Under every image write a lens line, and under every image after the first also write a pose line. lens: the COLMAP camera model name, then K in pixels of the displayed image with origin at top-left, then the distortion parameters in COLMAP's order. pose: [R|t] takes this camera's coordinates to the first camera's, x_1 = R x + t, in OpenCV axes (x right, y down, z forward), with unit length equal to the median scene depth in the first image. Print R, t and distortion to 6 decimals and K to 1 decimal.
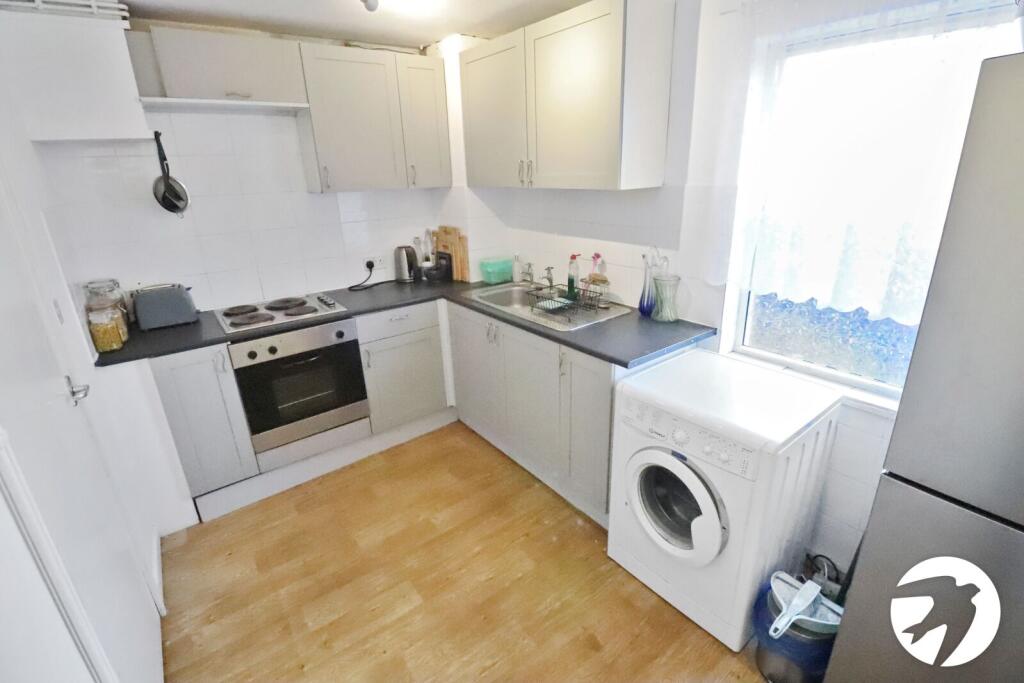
lens RADIAL K [[482.3, 0, 514.8], [0, 482.3, 338.9], [0, 0, 1]] dist [0.000624, -0.013421]
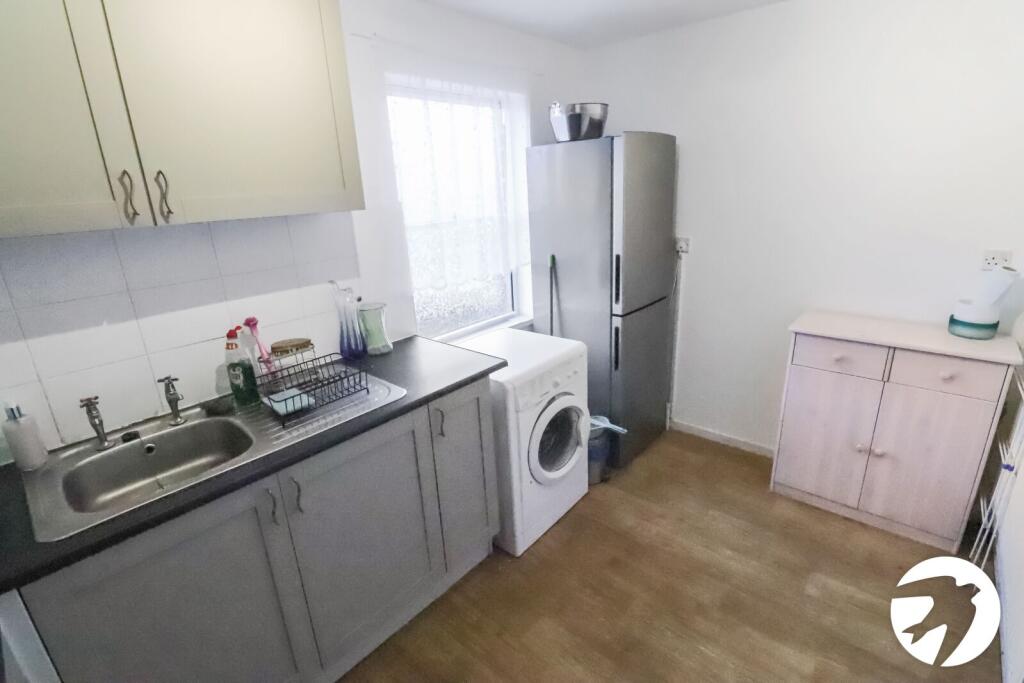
lens RADIAL K [[482.3, 0, 514.8], [0, 482.3, 338.9], [0, 0, 1]] dist [0.000624, -0.013421]
pose [[-0.209547, -0.259020, 0.942867, -0.613819], [0.375030, 0.869240, 0.322141, -0.264711], [-0.903019, 0.421107, -0.085007, 0.860676]]
